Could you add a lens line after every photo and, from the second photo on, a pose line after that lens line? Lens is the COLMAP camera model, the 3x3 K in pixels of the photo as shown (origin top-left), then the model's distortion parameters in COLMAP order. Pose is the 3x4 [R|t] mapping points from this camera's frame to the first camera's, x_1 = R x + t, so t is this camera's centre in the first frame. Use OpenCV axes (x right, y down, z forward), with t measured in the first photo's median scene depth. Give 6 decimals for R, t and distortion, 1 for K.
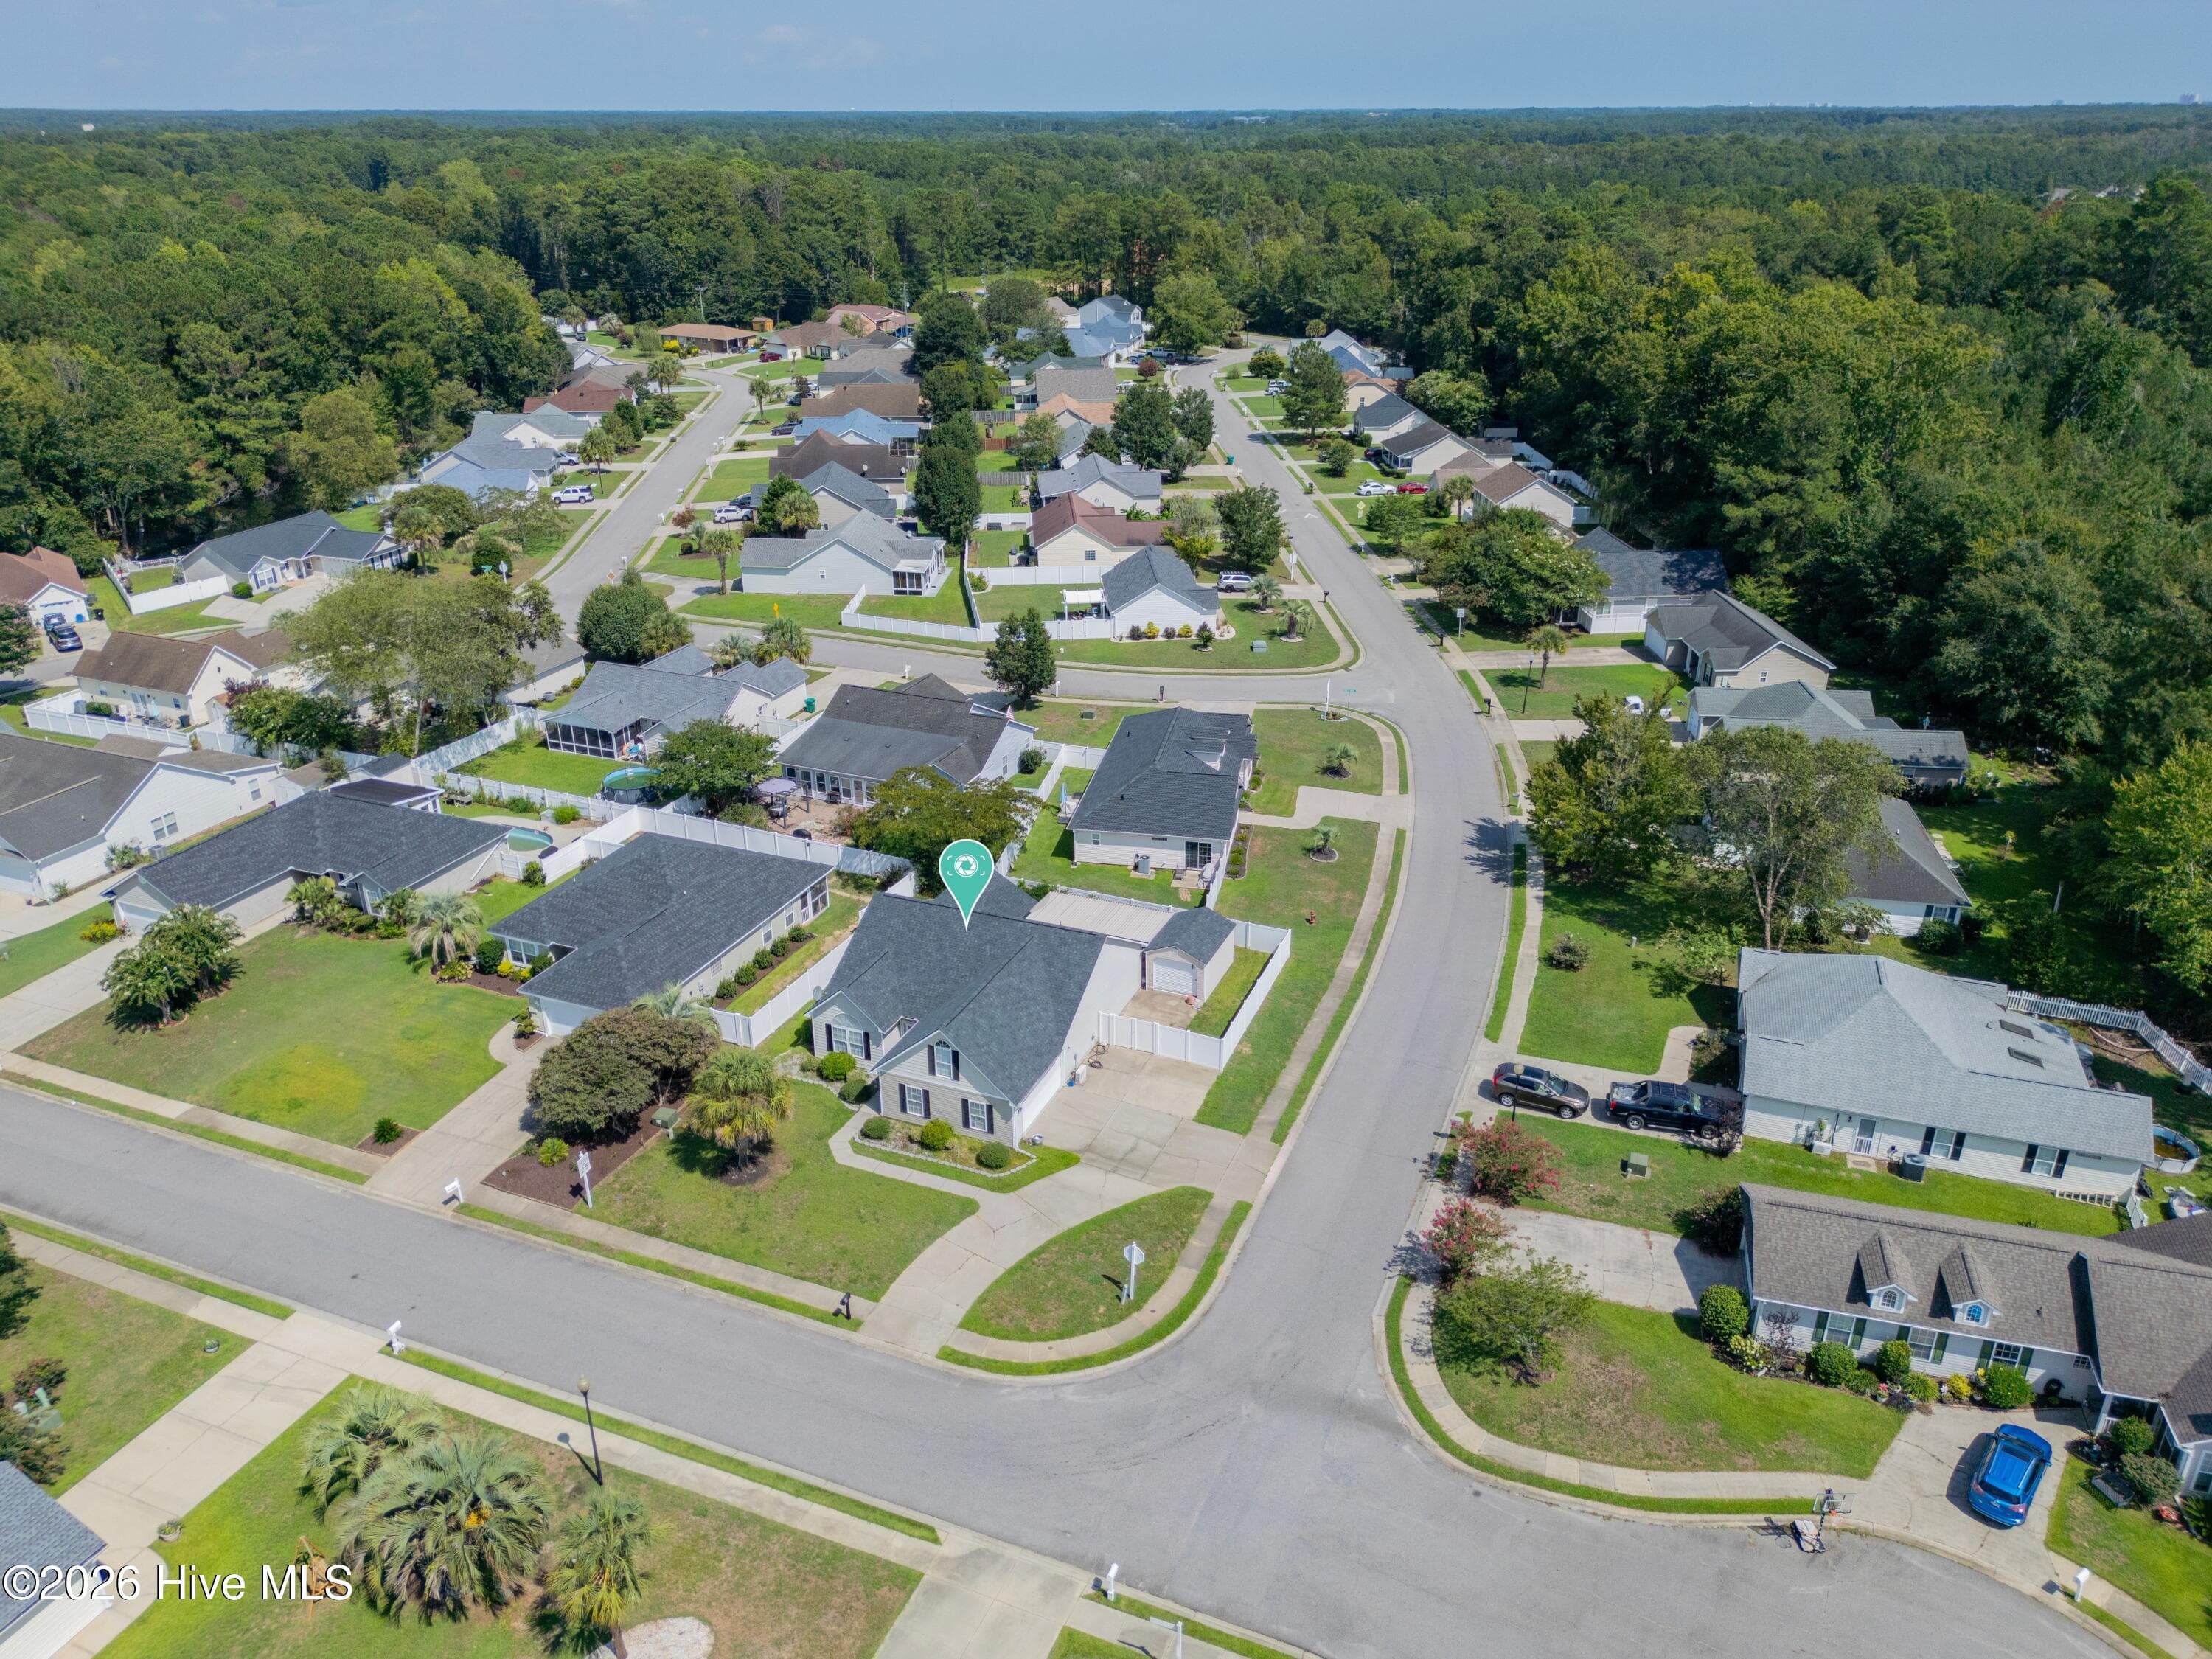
lens RADIAL K [[1591.6, 0, 1105.0], [0, 1591.6, 827.8], [0, 0, 1]] dist [0.057142, -0.040579]
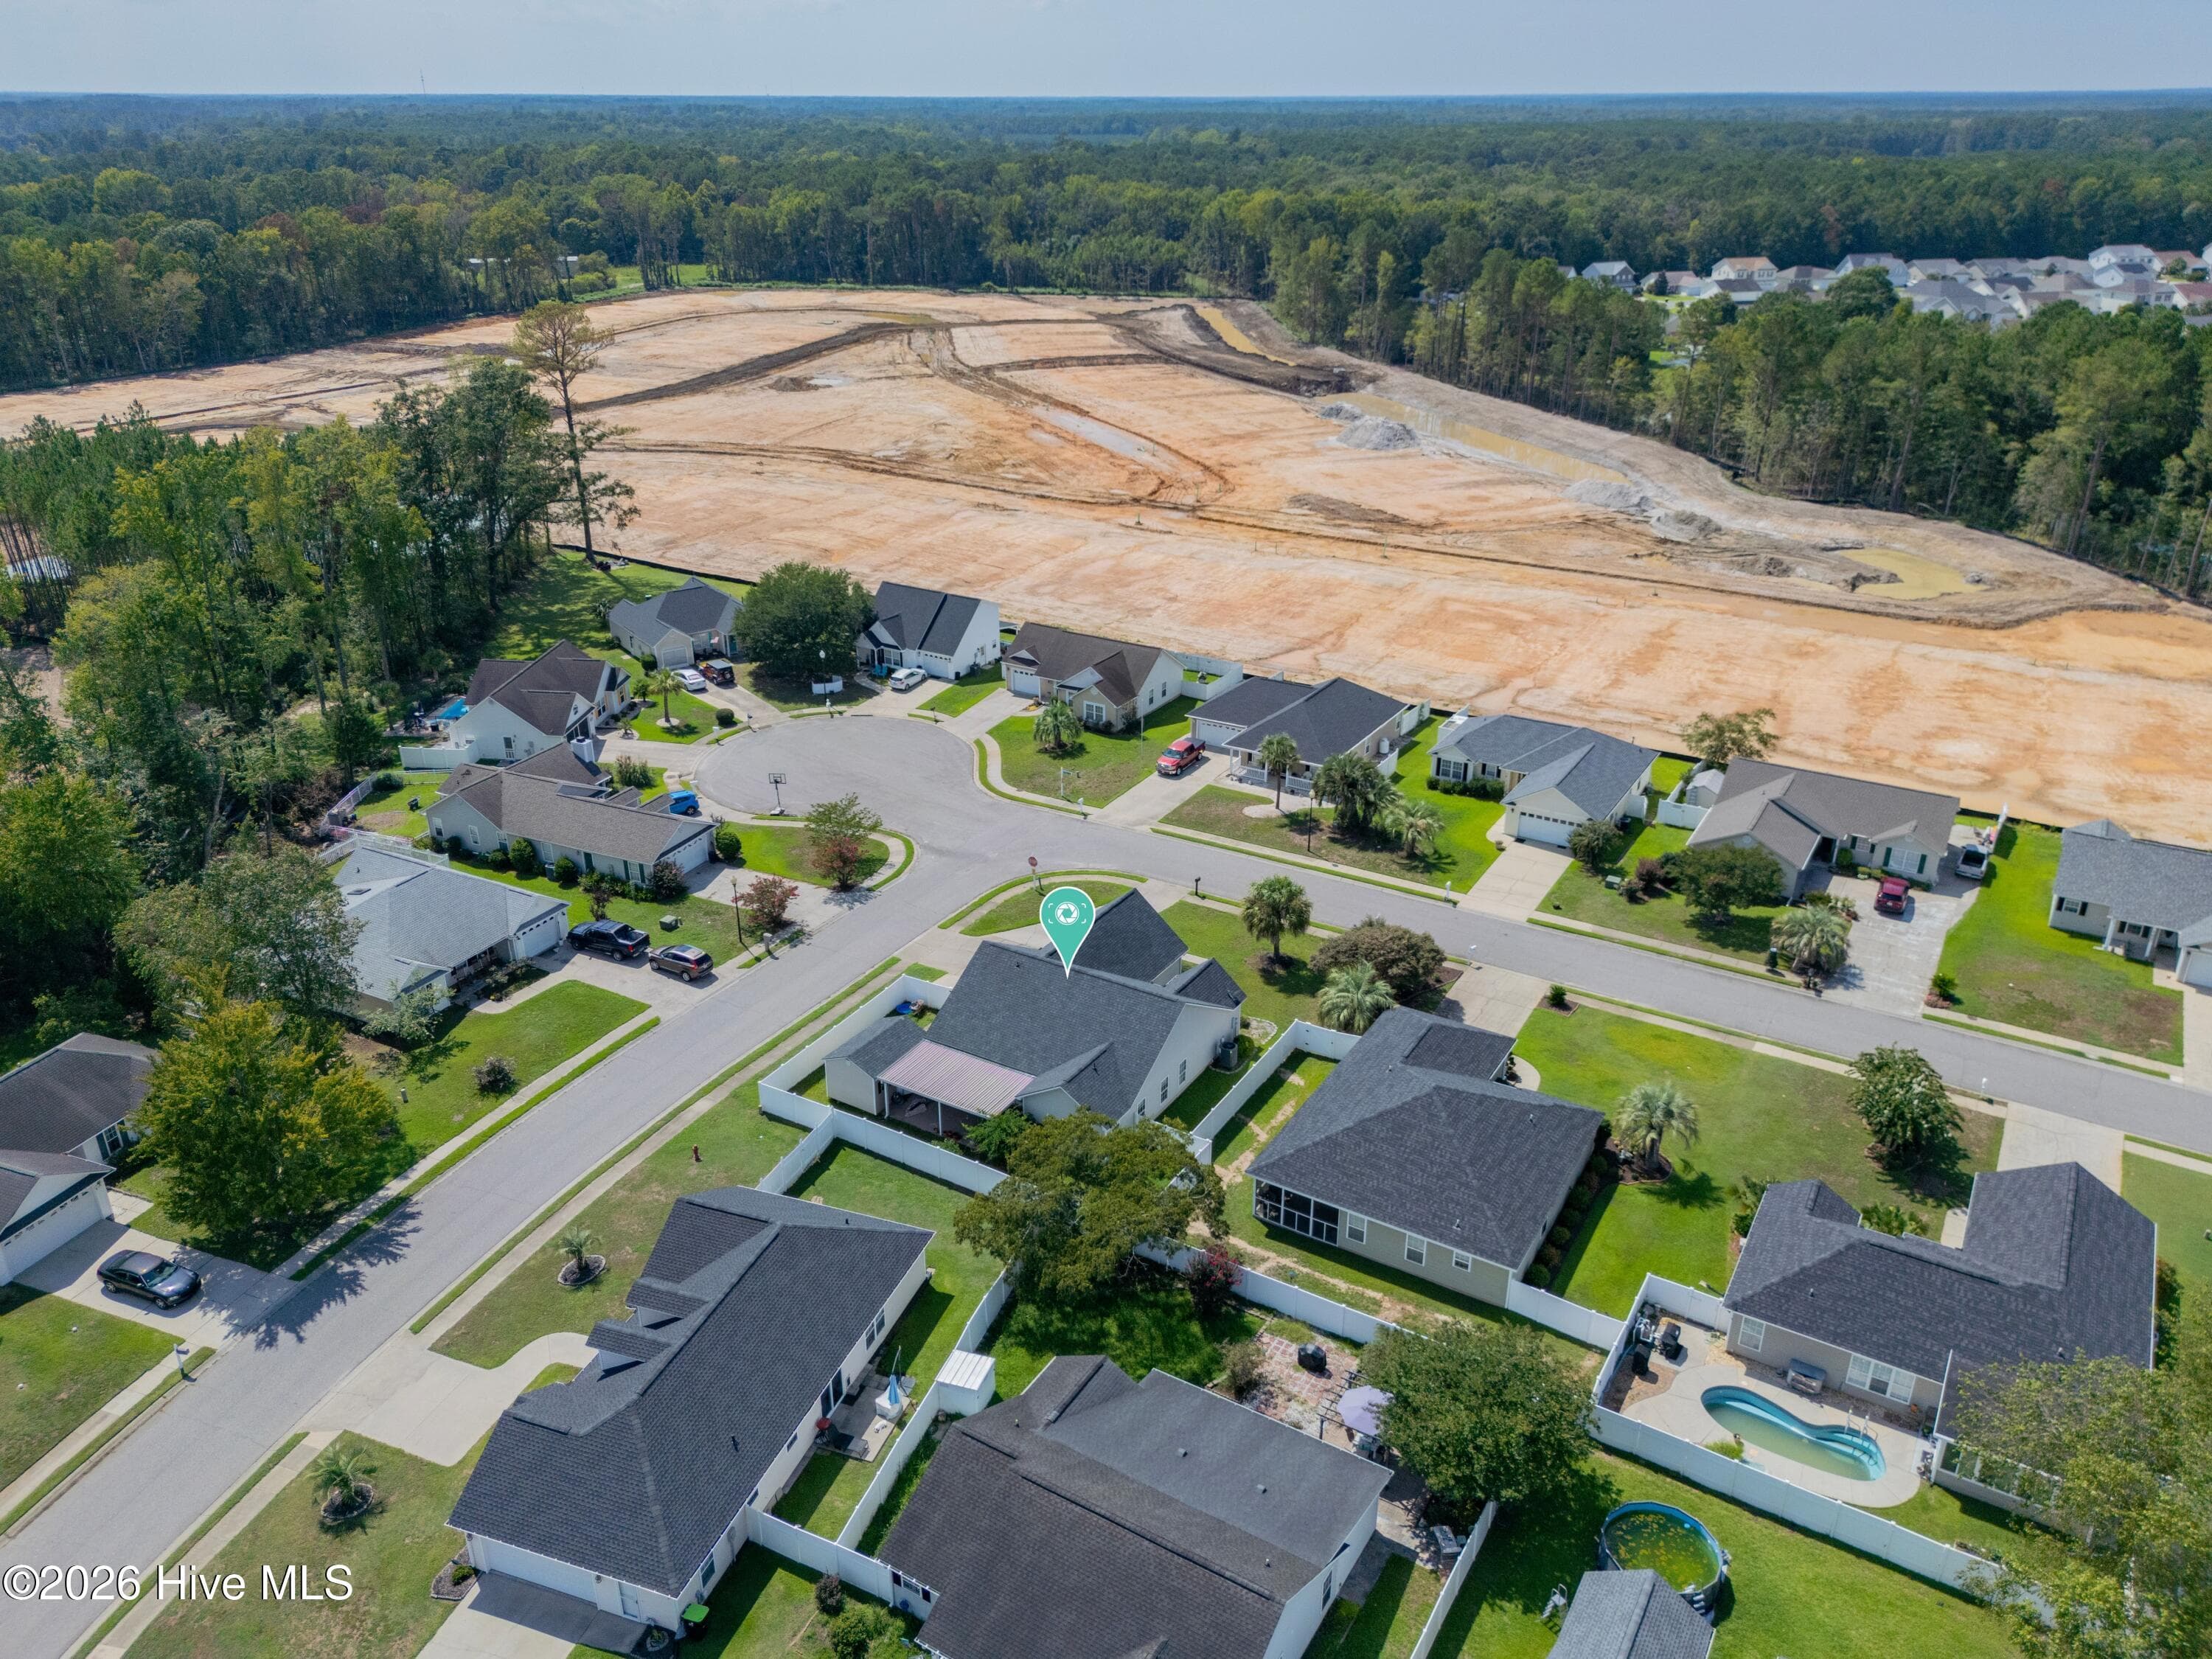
lens RADIAL K [[1591.6, 0, 1102.5], [0, 1591.6, 821.1], [0, 0, 1]] dist [0.057142, -0.040579]
pose [[-0.987497, -0.059065, 0.146155, -0.197460], [0.070411, 0.664261, 0.744177, -0.669515], [-0.141040, 0.745163, -0.651797, 1.338856]]
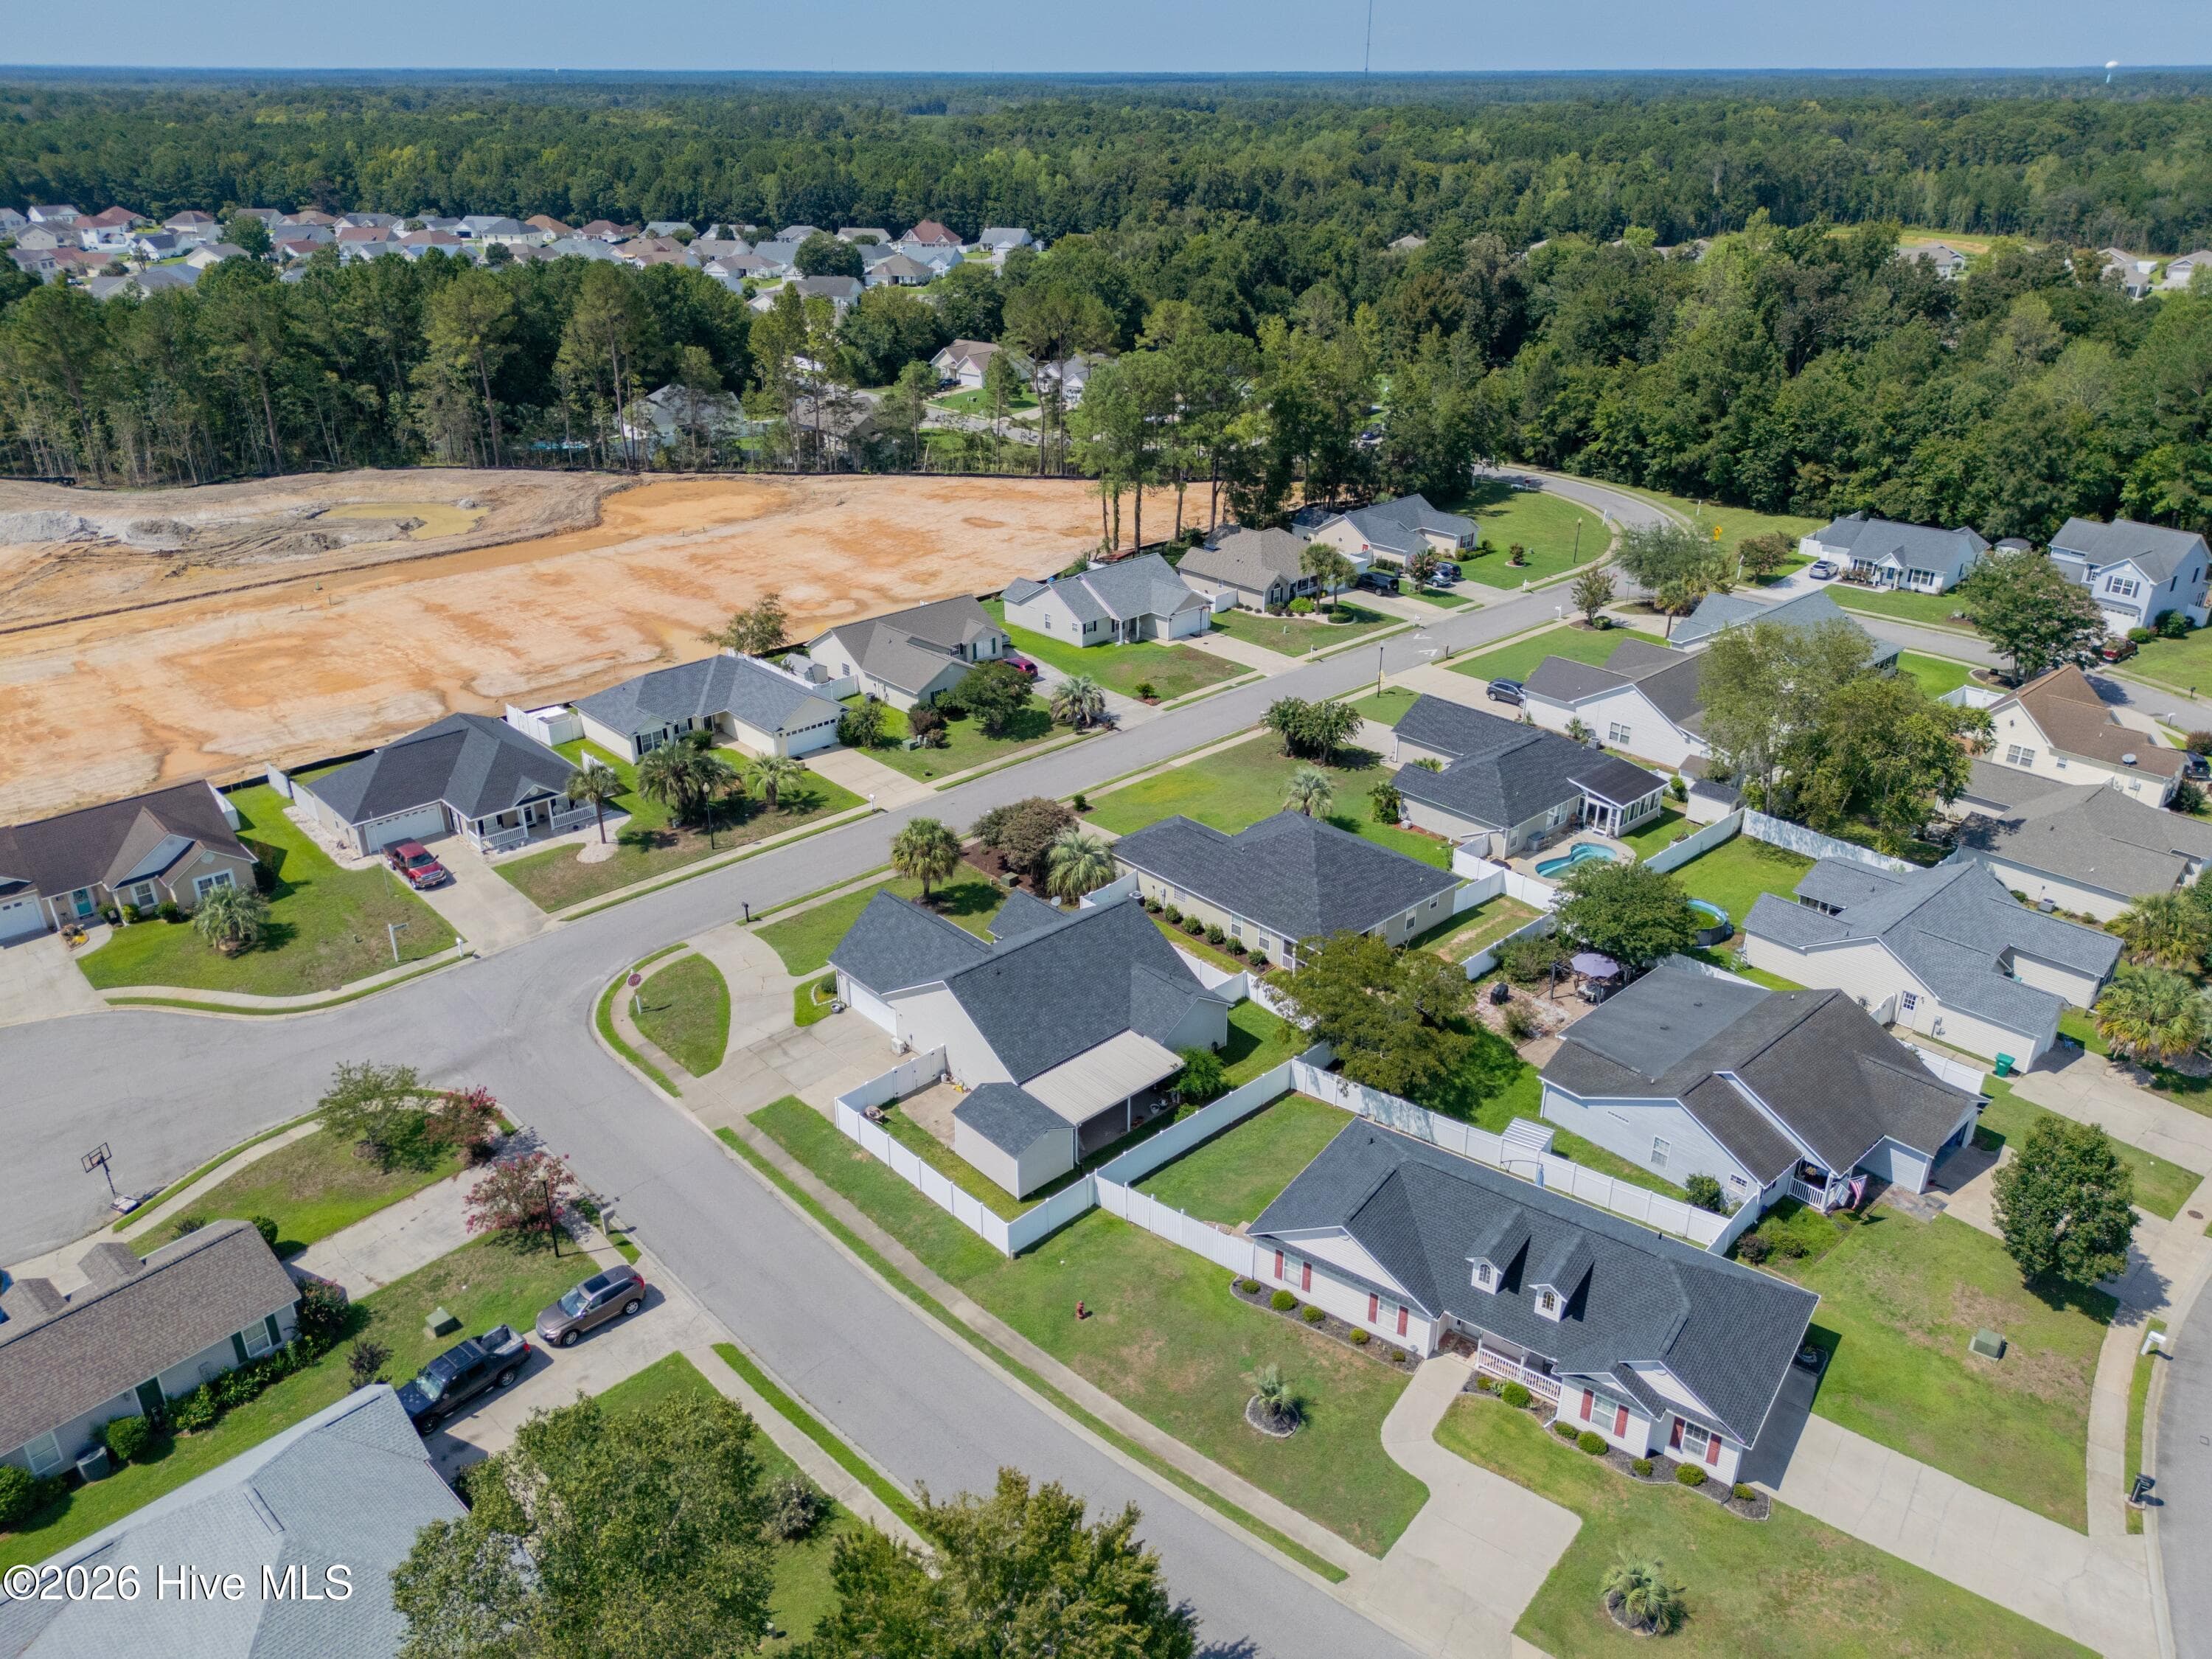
lens RADIAL K [[1591.6, 0, 1099.1], [0, 1591.6, 833.1], [0, 0, 1]] dist [0.057142, -0.040579]
pose [[-0.424721, 0.393253, -0.815454, 0.596166], [-0.368459, 0.747671, 0.552473, -0.476480], [0.826952, 0.535108, -0.172654, 0.967329]]
